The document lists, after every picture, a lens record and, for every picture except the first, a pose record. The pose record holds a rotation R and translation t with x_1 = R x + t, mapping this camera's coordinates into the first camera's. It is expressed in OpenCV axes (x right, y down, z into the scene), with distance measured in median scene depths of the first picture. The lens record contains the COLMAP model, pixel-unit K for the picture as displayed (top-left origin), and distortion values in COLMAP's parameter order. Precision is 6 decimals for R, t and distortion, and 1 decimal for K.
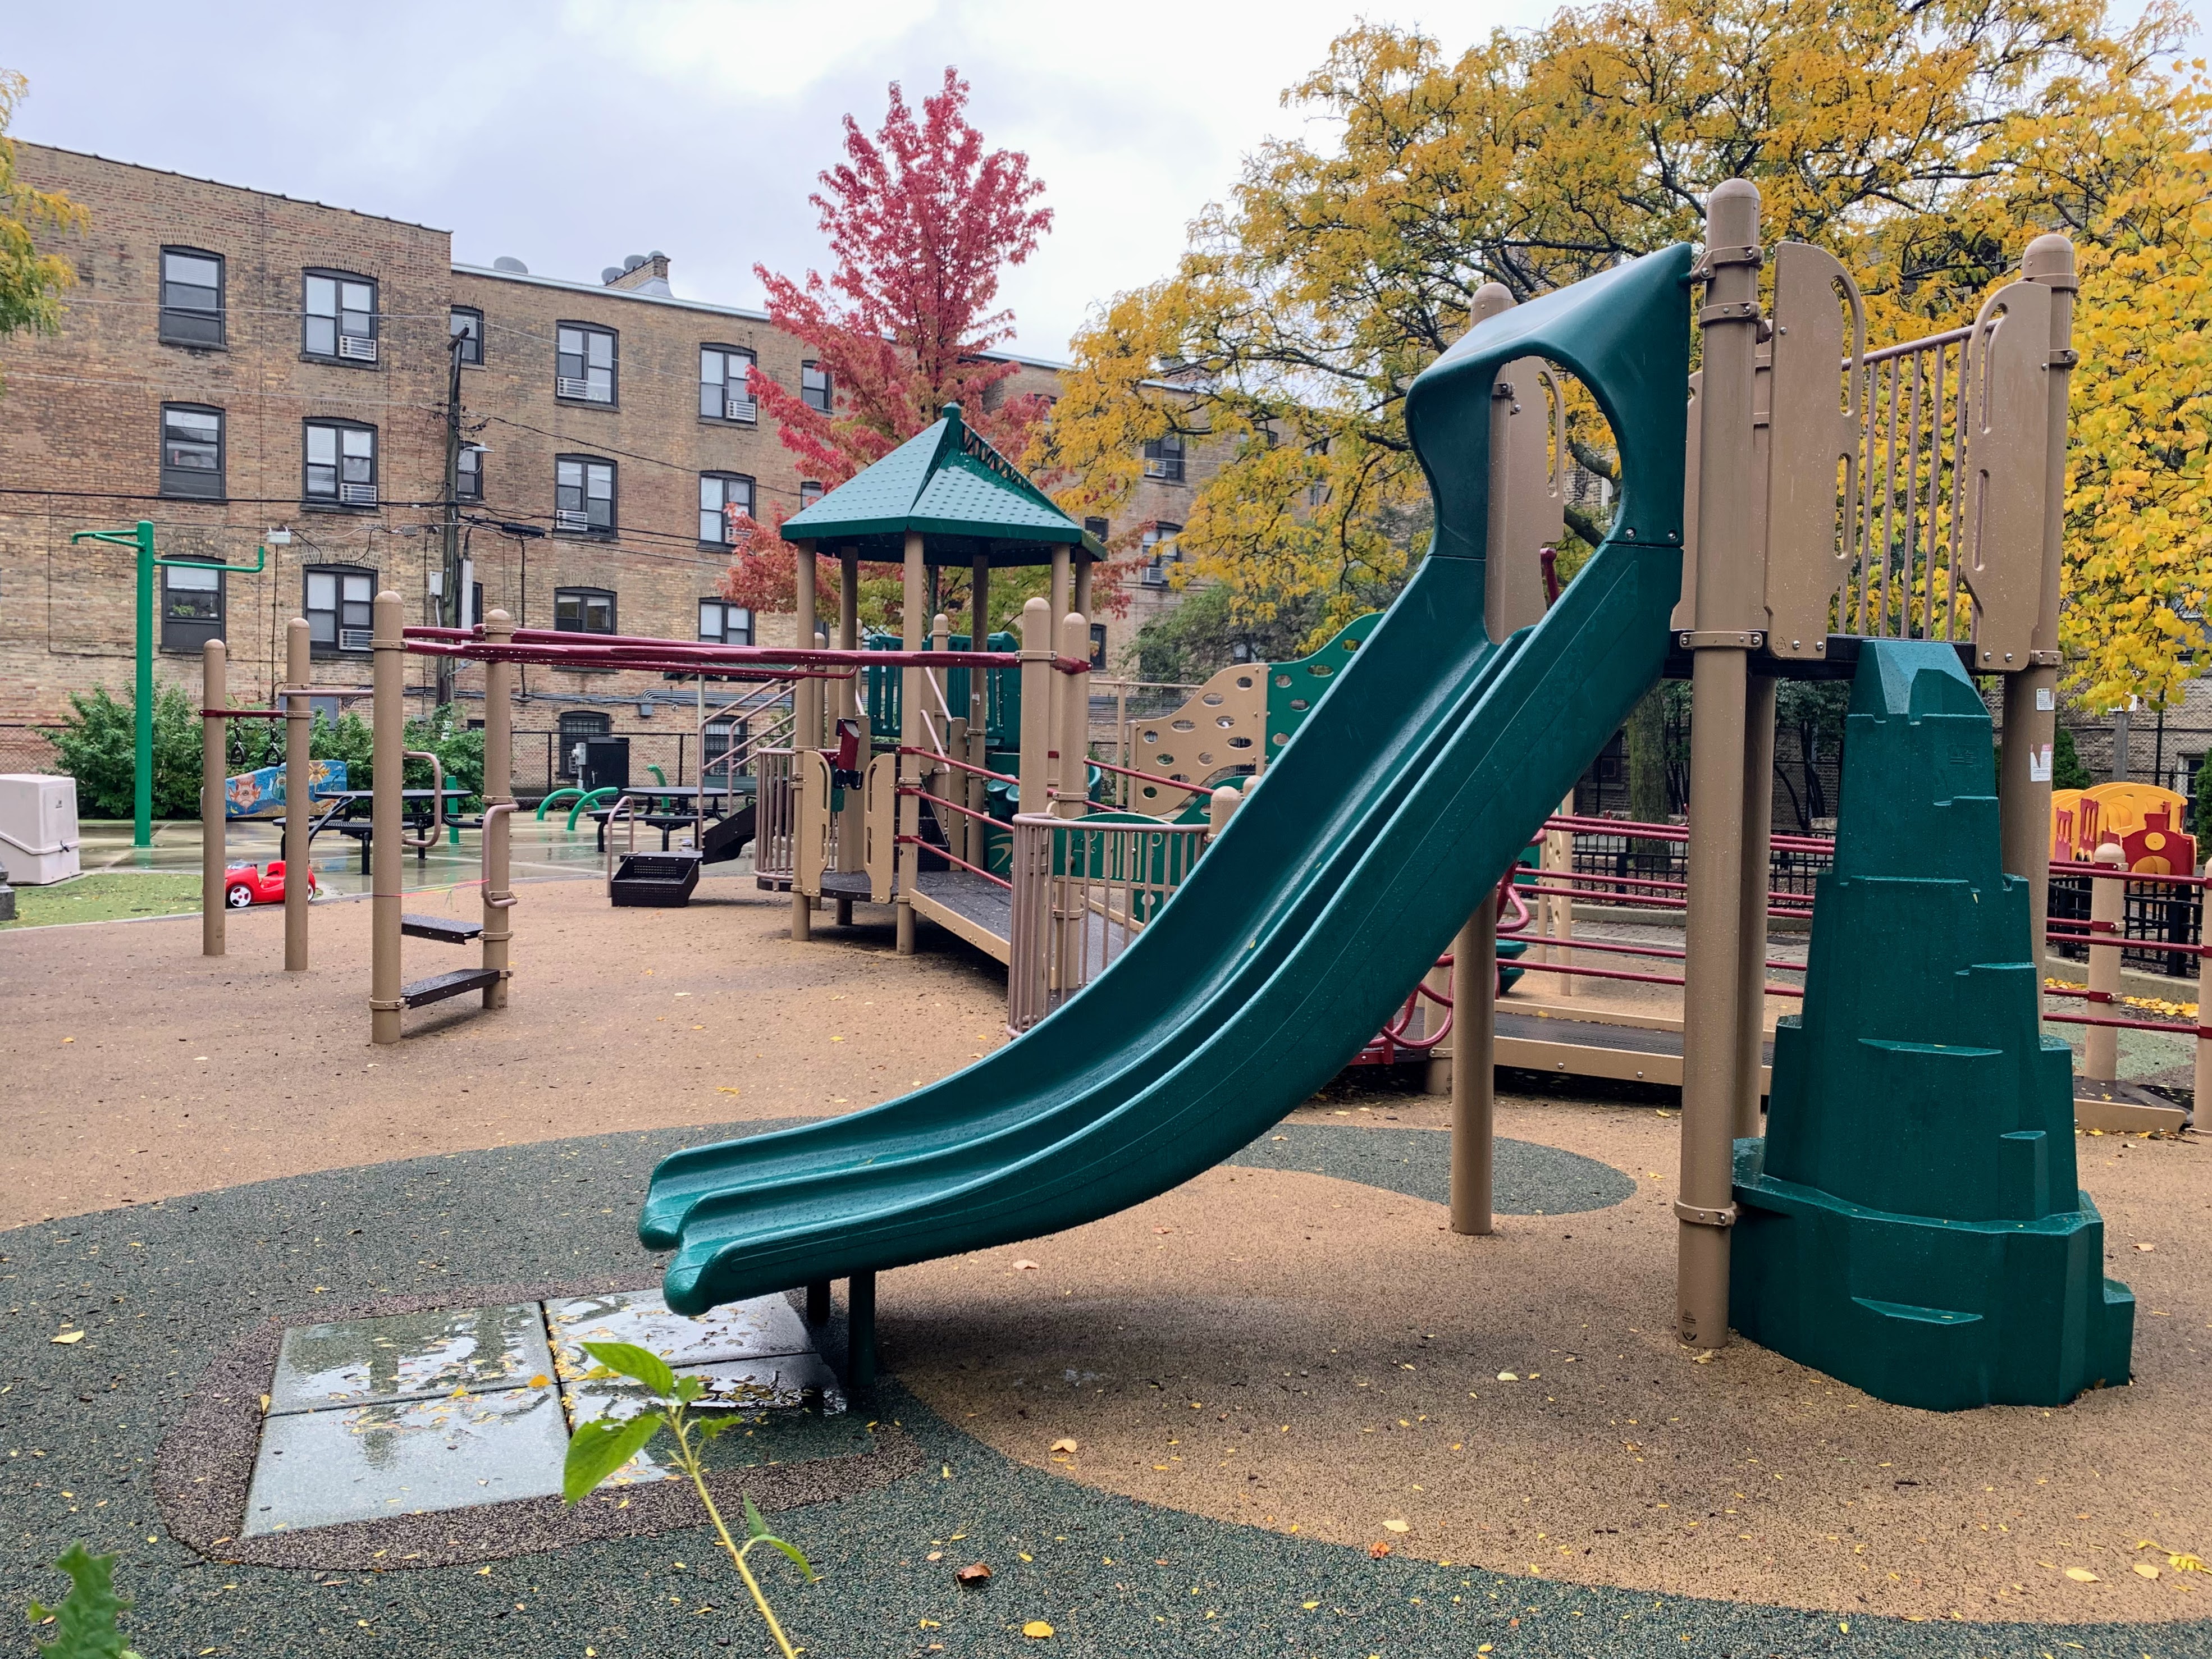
lens RADIAL K [[1784.4, 0, 1170.8], [0, 1784.4, 846.1], [0, 0, 1]] dist [-0.034953, 0.032262]
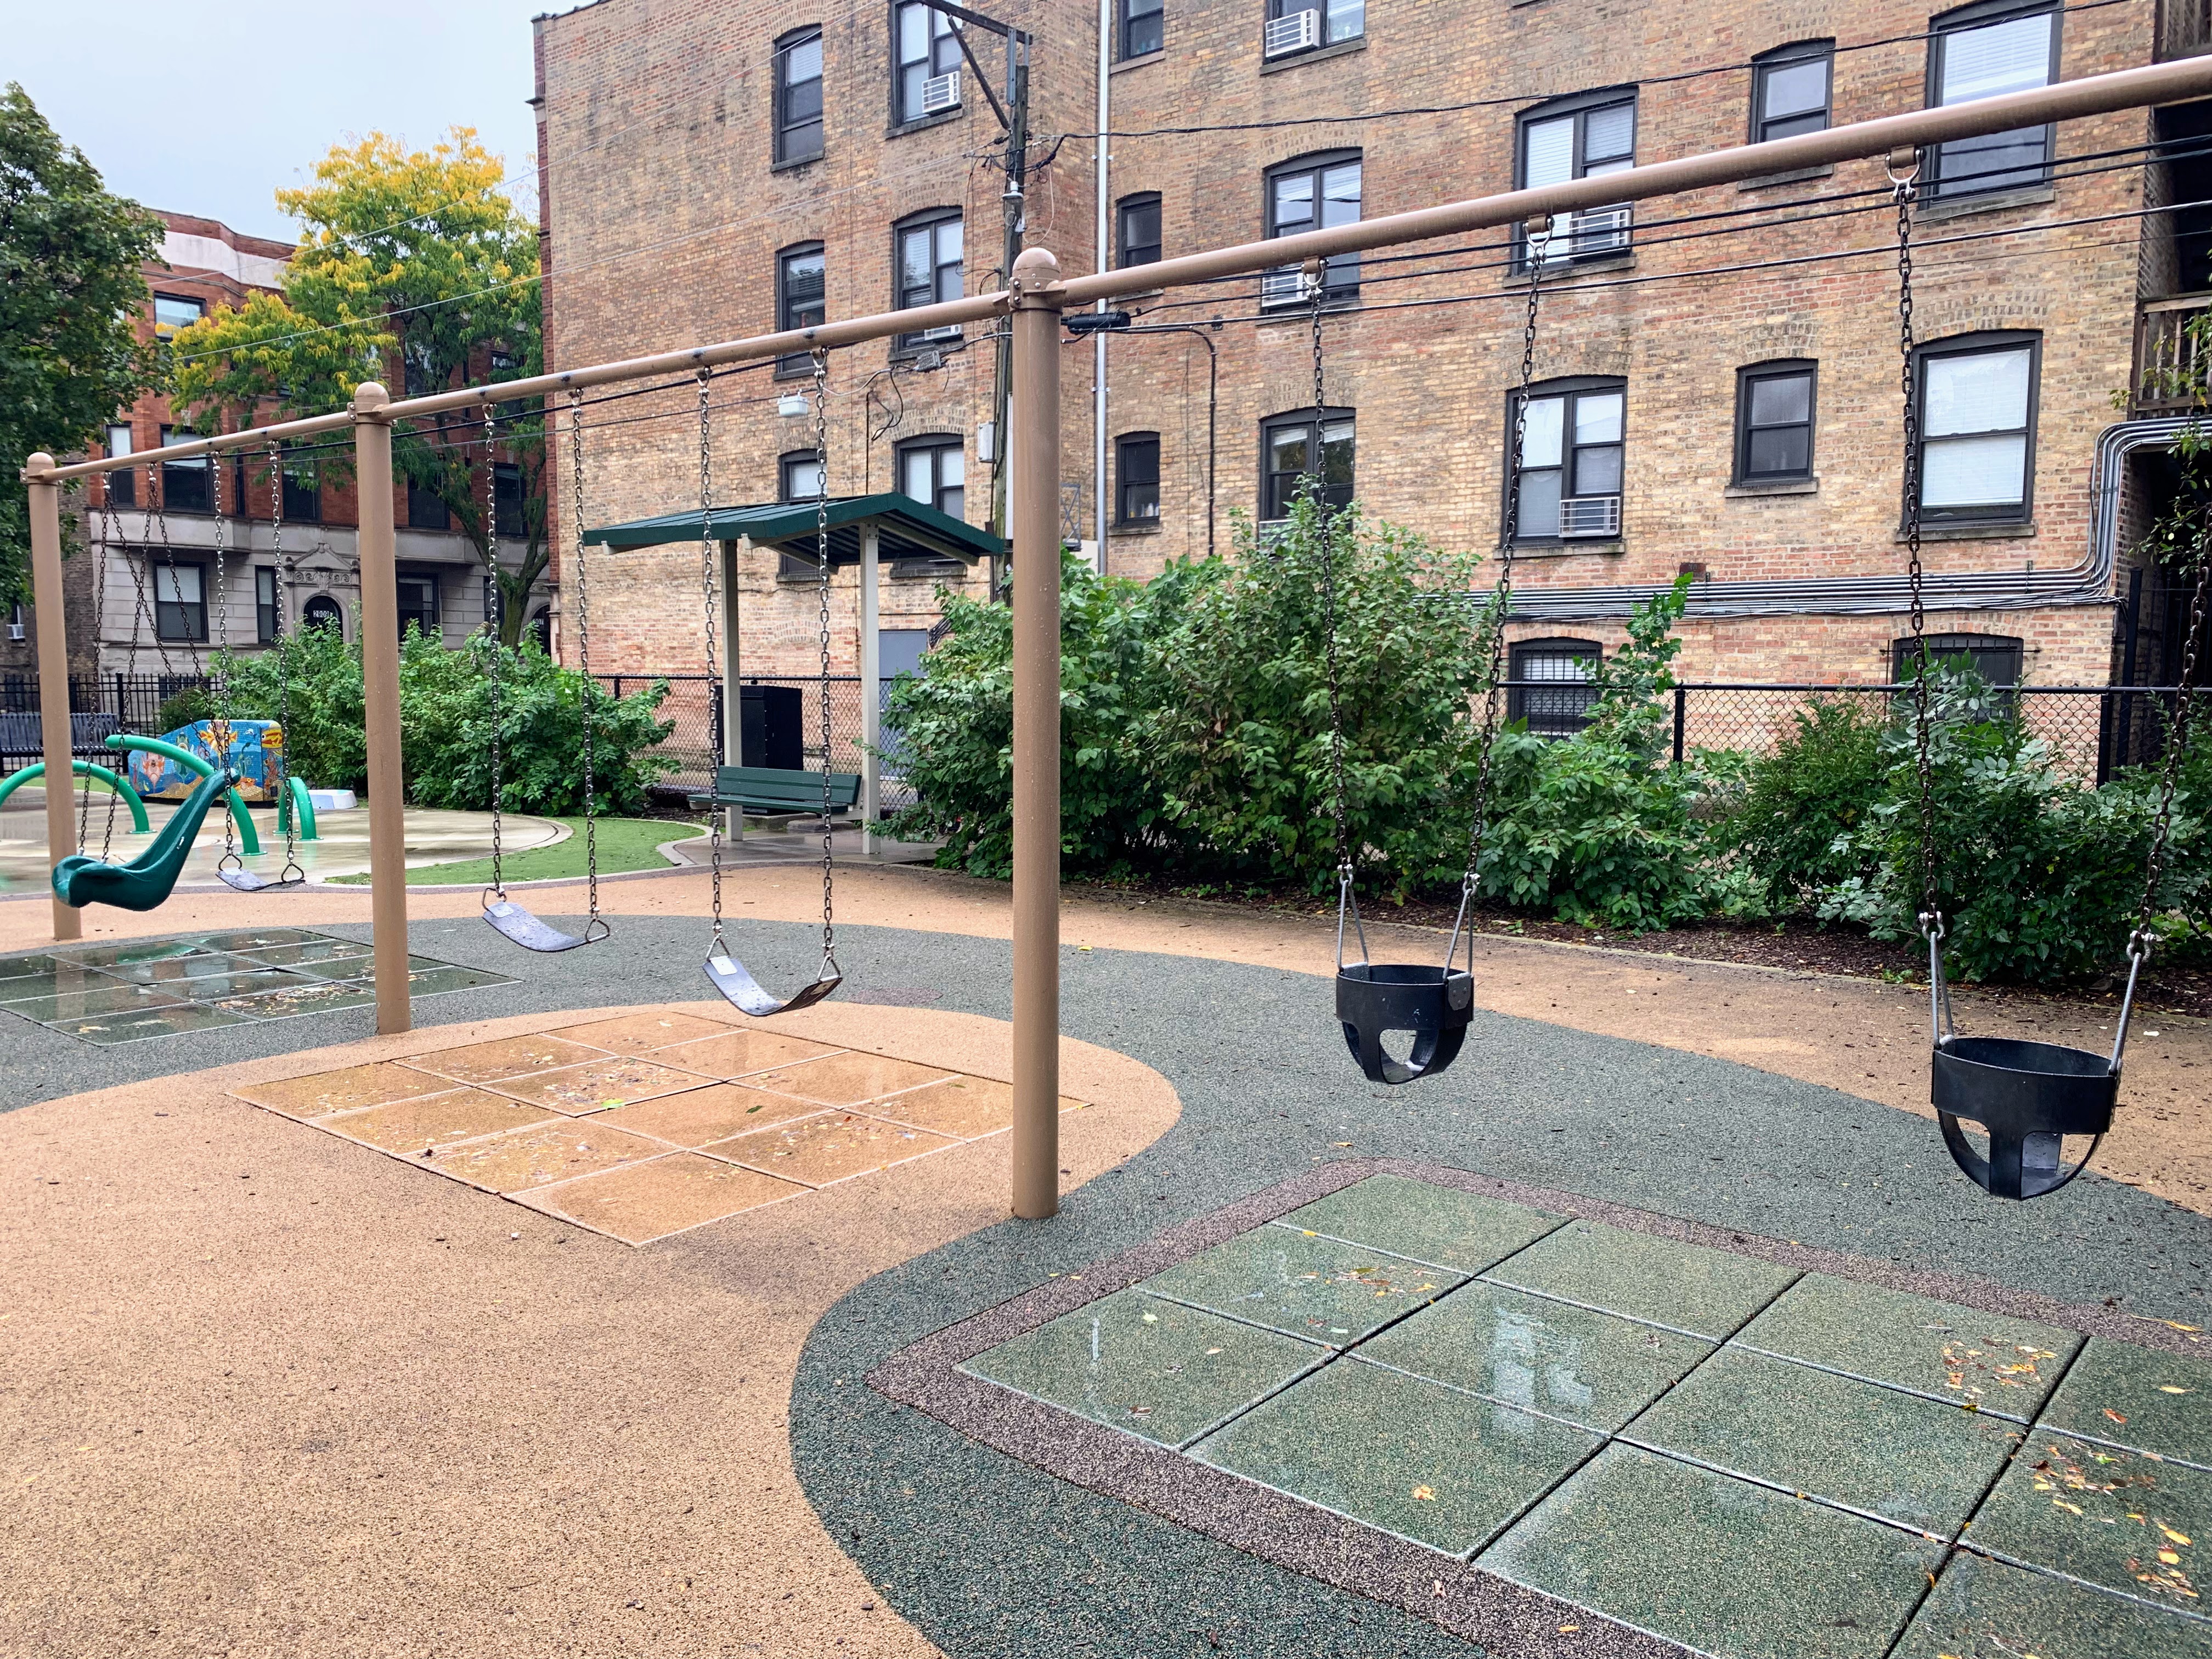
lens RADIAL K [[1694.1, 0, 1094.9], [0, 1694.1, 837.4], [0, 0, 1]] dist [0.030480, -0.022576]
pose [[0.228845, 0.071875, -0.970806, 0.182425], [-0.058178, 0.996498, 0.060063, -0.048383], [0.971723, 0.042734, 0.232225, 0.918609]]
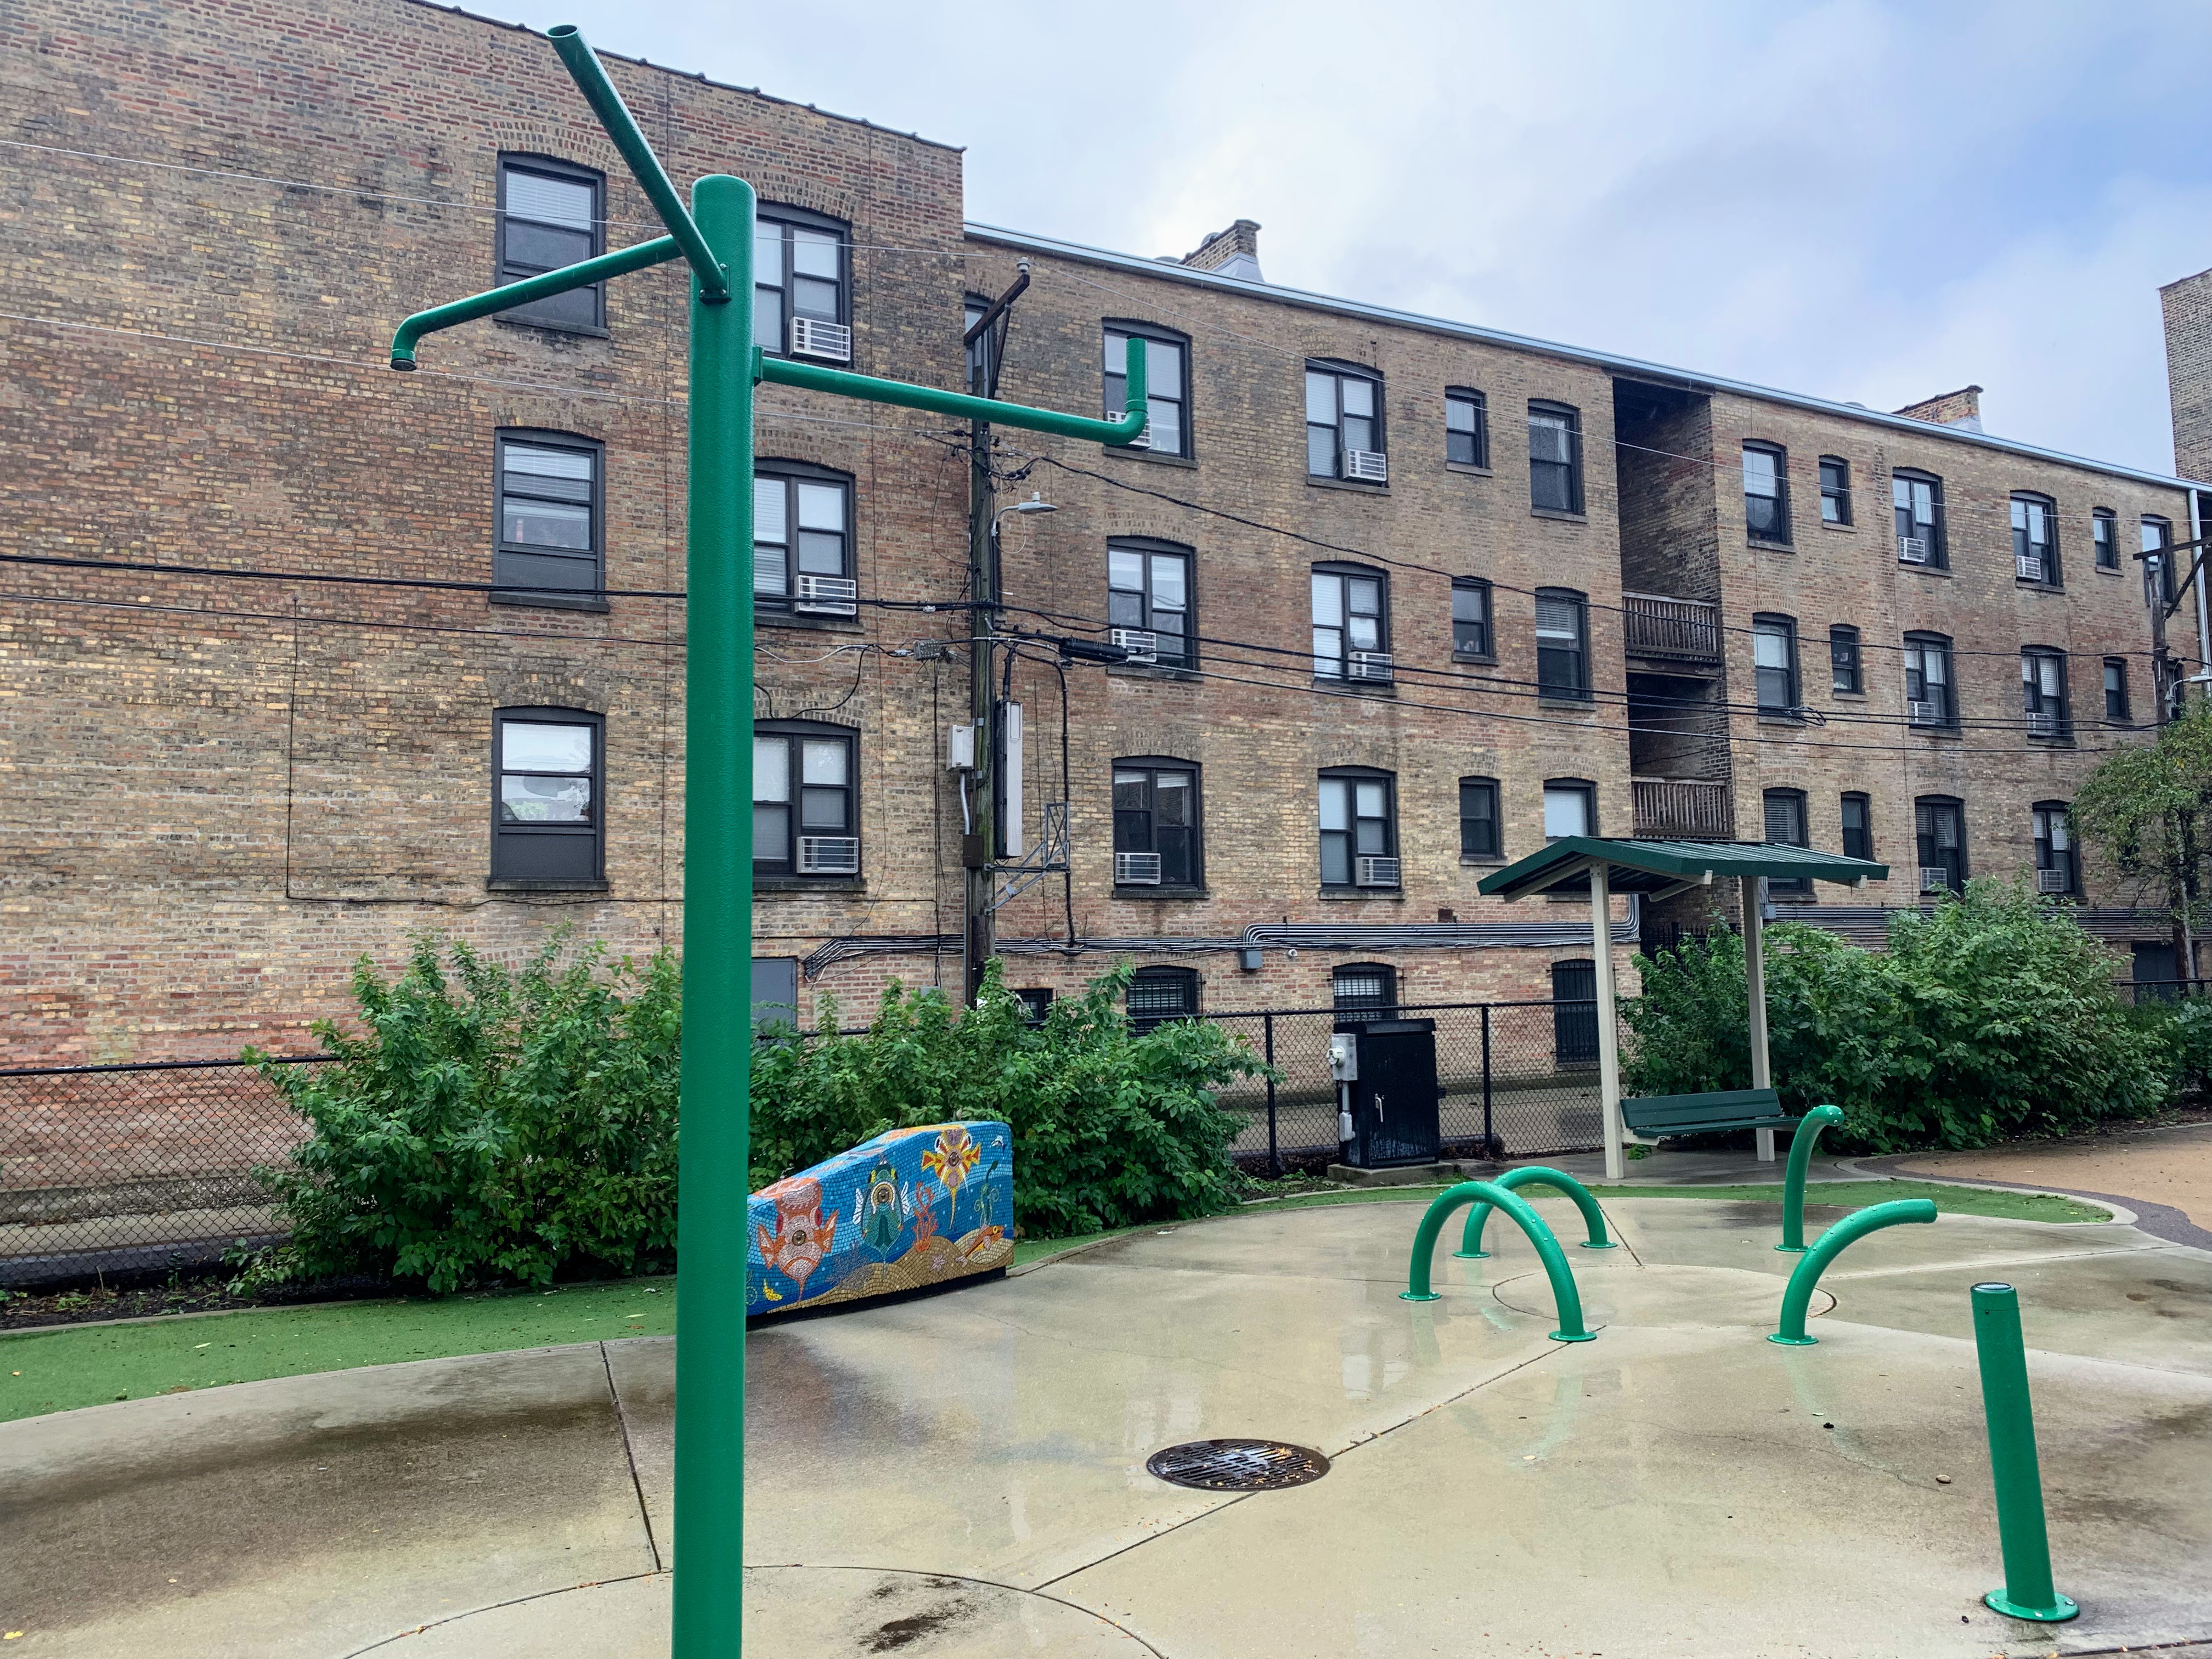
lens RADIAL K [[1694.1, 0, 1099.7], [0, 1694.1, 832.6], [0, 0, 1]] dist [0.030480, -0.022576]
pose [[0.991319, -0.057742, -0.118117, -0.315596], [0.040136, 0.988420, -0.146341, -0.043579], [0.125199, 0.140329, 0.982157, 0.501134]]
